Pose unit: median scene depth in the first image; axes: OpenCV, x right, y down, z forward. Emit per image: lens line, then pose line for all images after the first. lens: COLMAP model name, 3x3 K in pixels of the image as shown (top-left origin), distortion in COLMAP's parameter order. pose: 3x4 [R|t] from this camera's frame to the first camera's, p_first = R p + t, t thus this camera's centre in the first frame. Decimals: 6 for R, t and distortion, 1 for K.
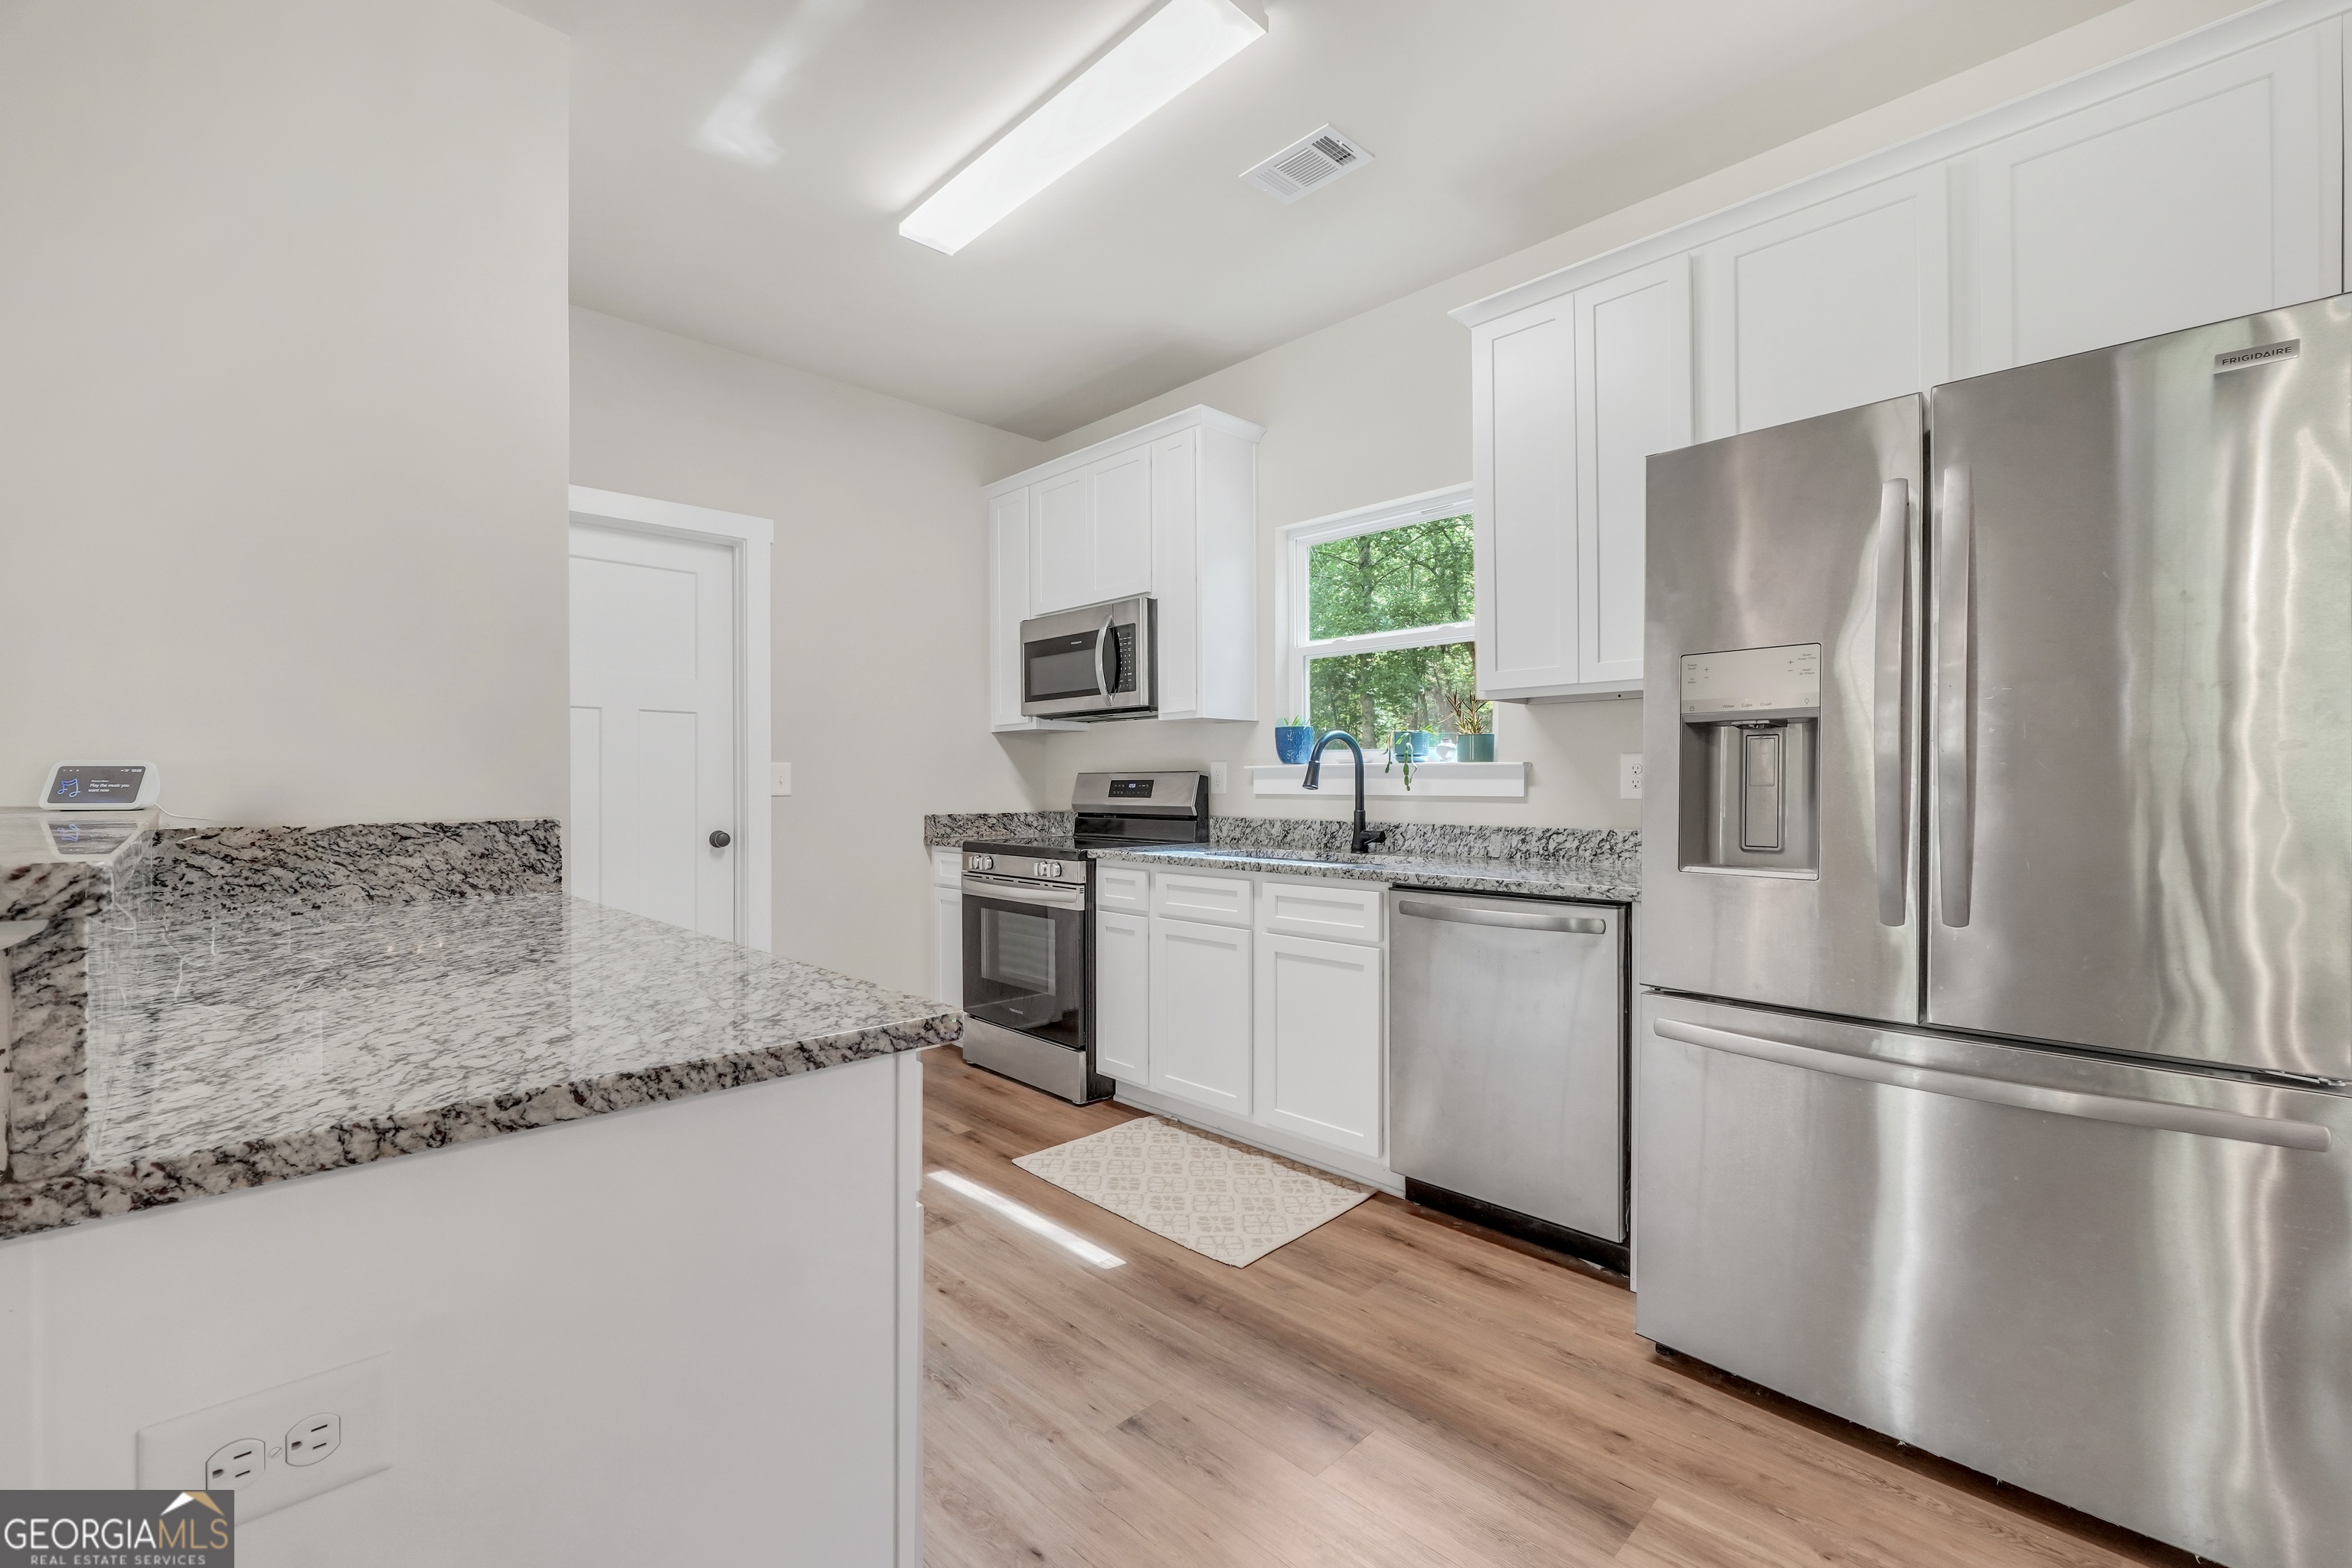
lens RADIAL K [[997.8, 0, 1164.4], [0, 997.8, 787.2], [0, 0, 1]] dist [-0.018316, 0.007645]
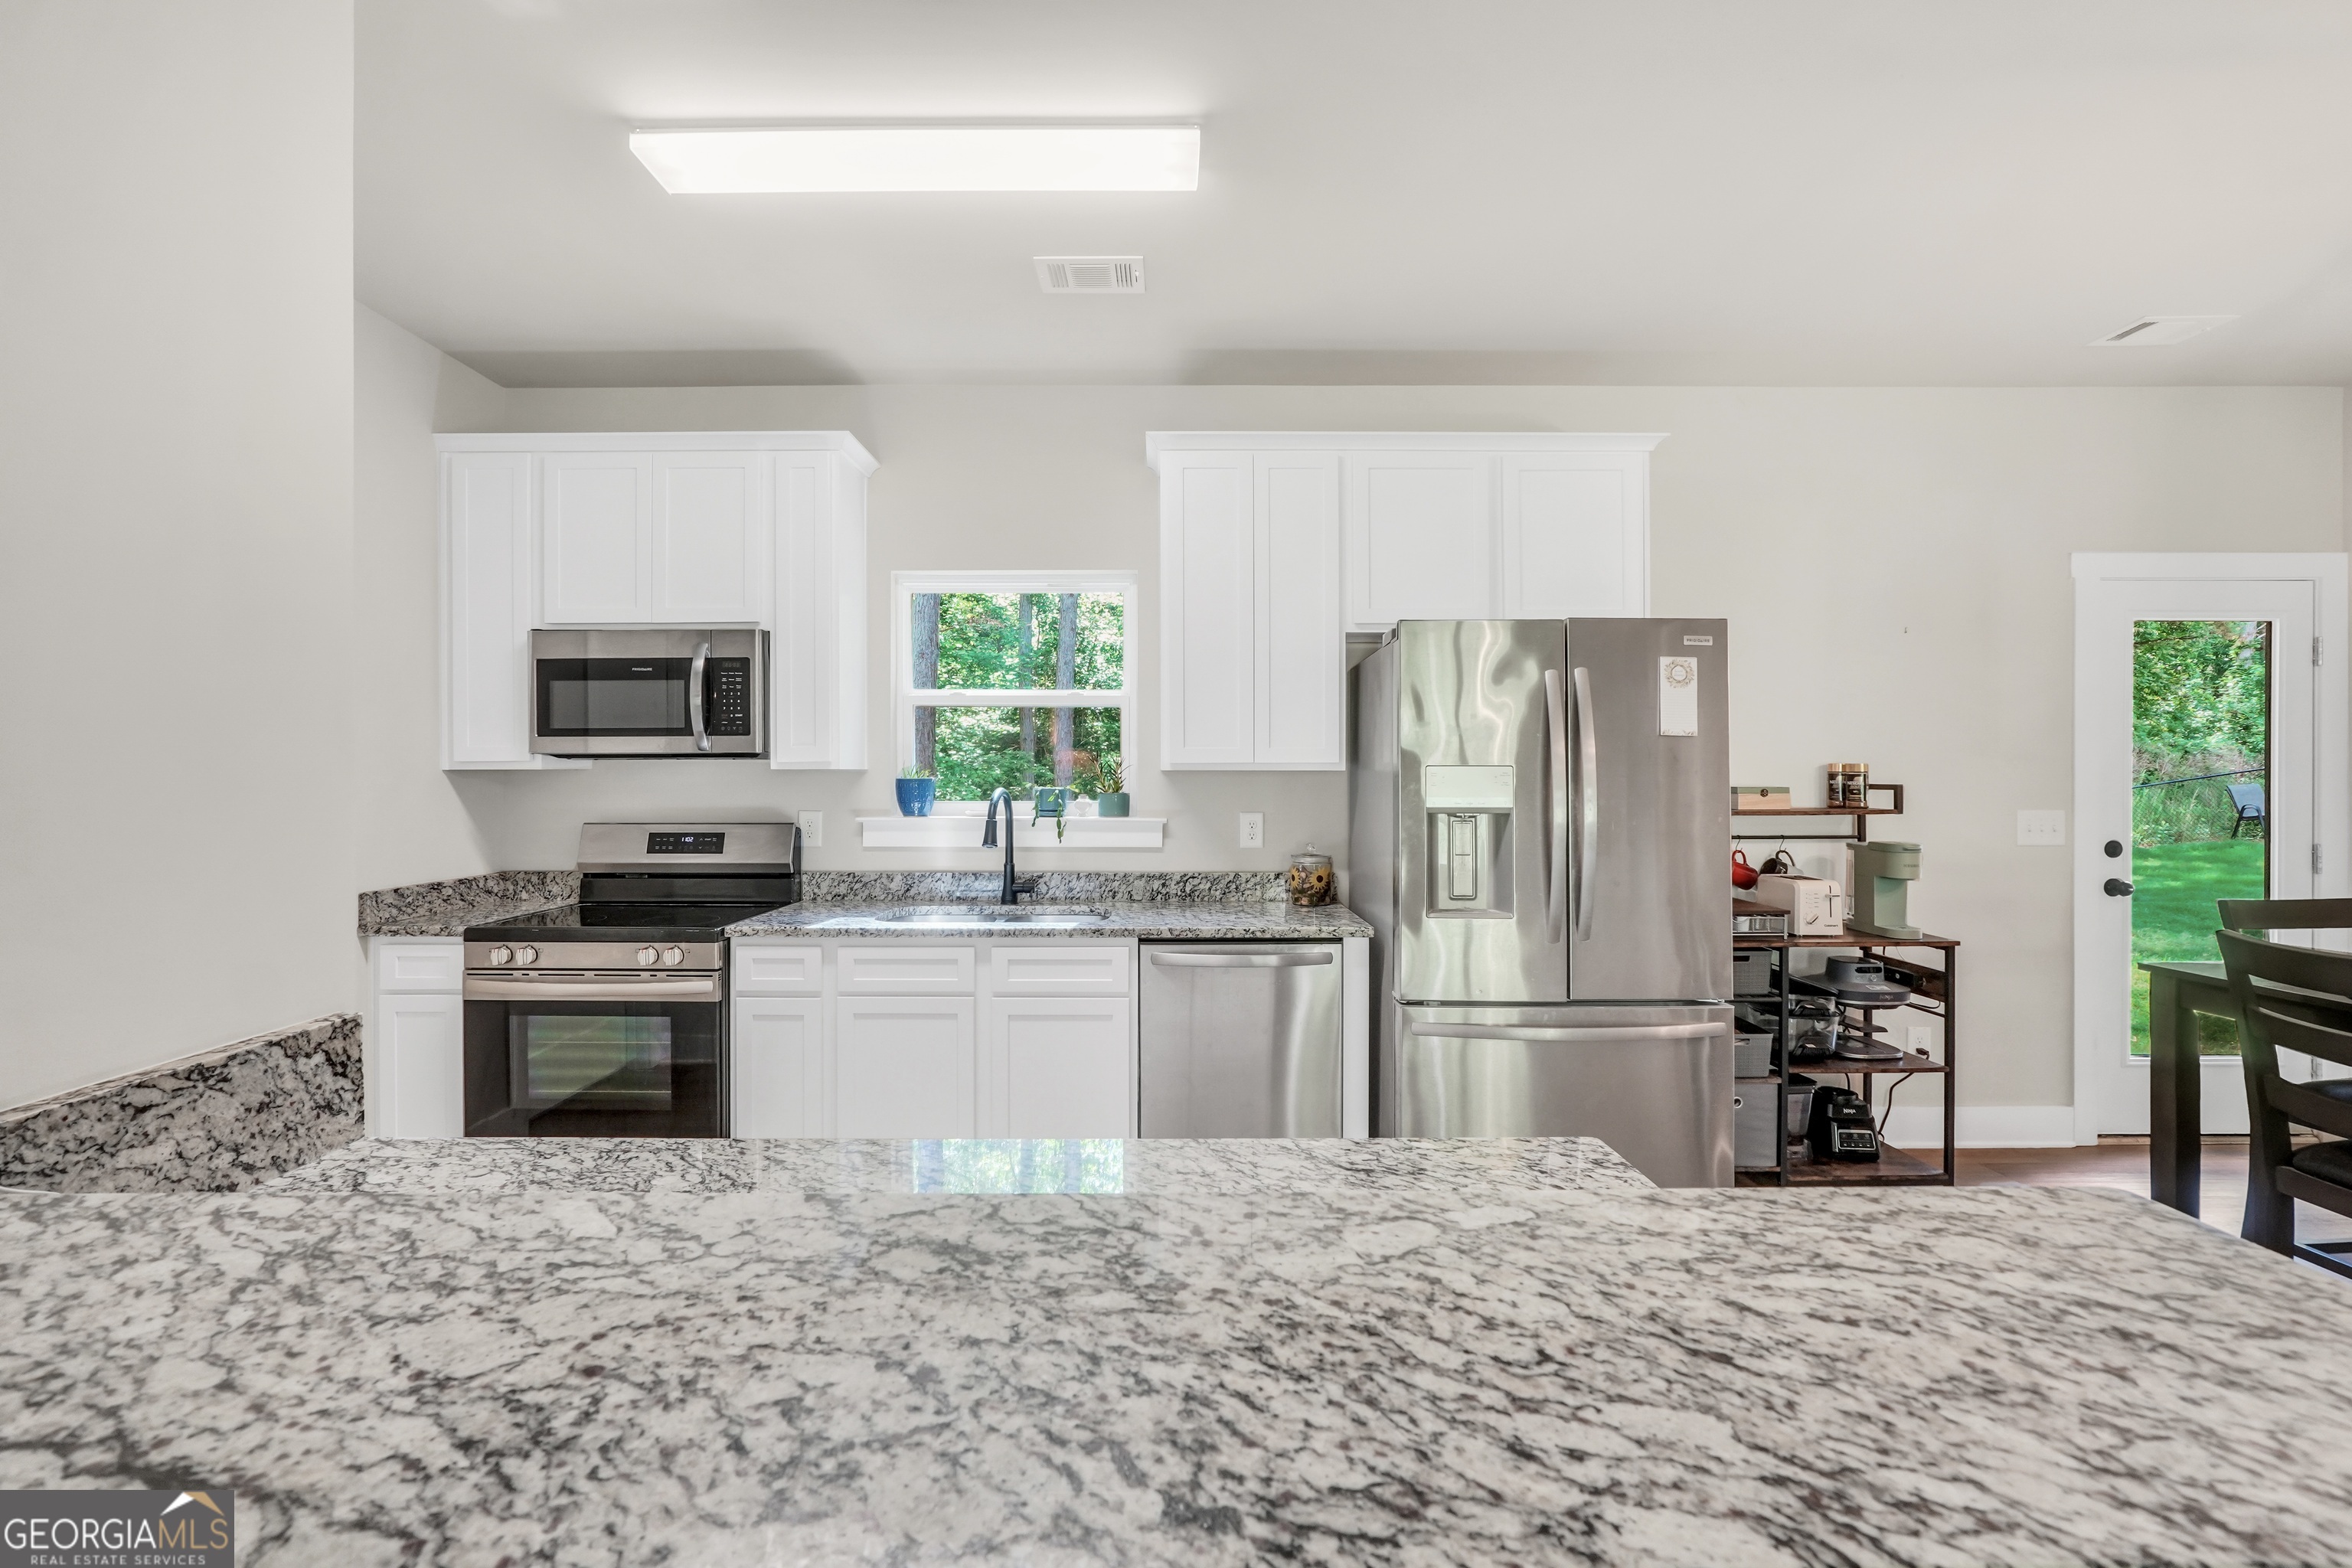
lens RADIAL K [[990.8, 0, 1164.2], [0, 990.8, 779.4], [0, 0, 1]] dist [-0.017571, 0.006589]
pose [[0.695254, -0.002148, 0.718760, -0.427796], [0.000615, 0.999997, 0.002394, -0.065392], [-0.718763, -0.001223, 0.695254, 0.158744]]
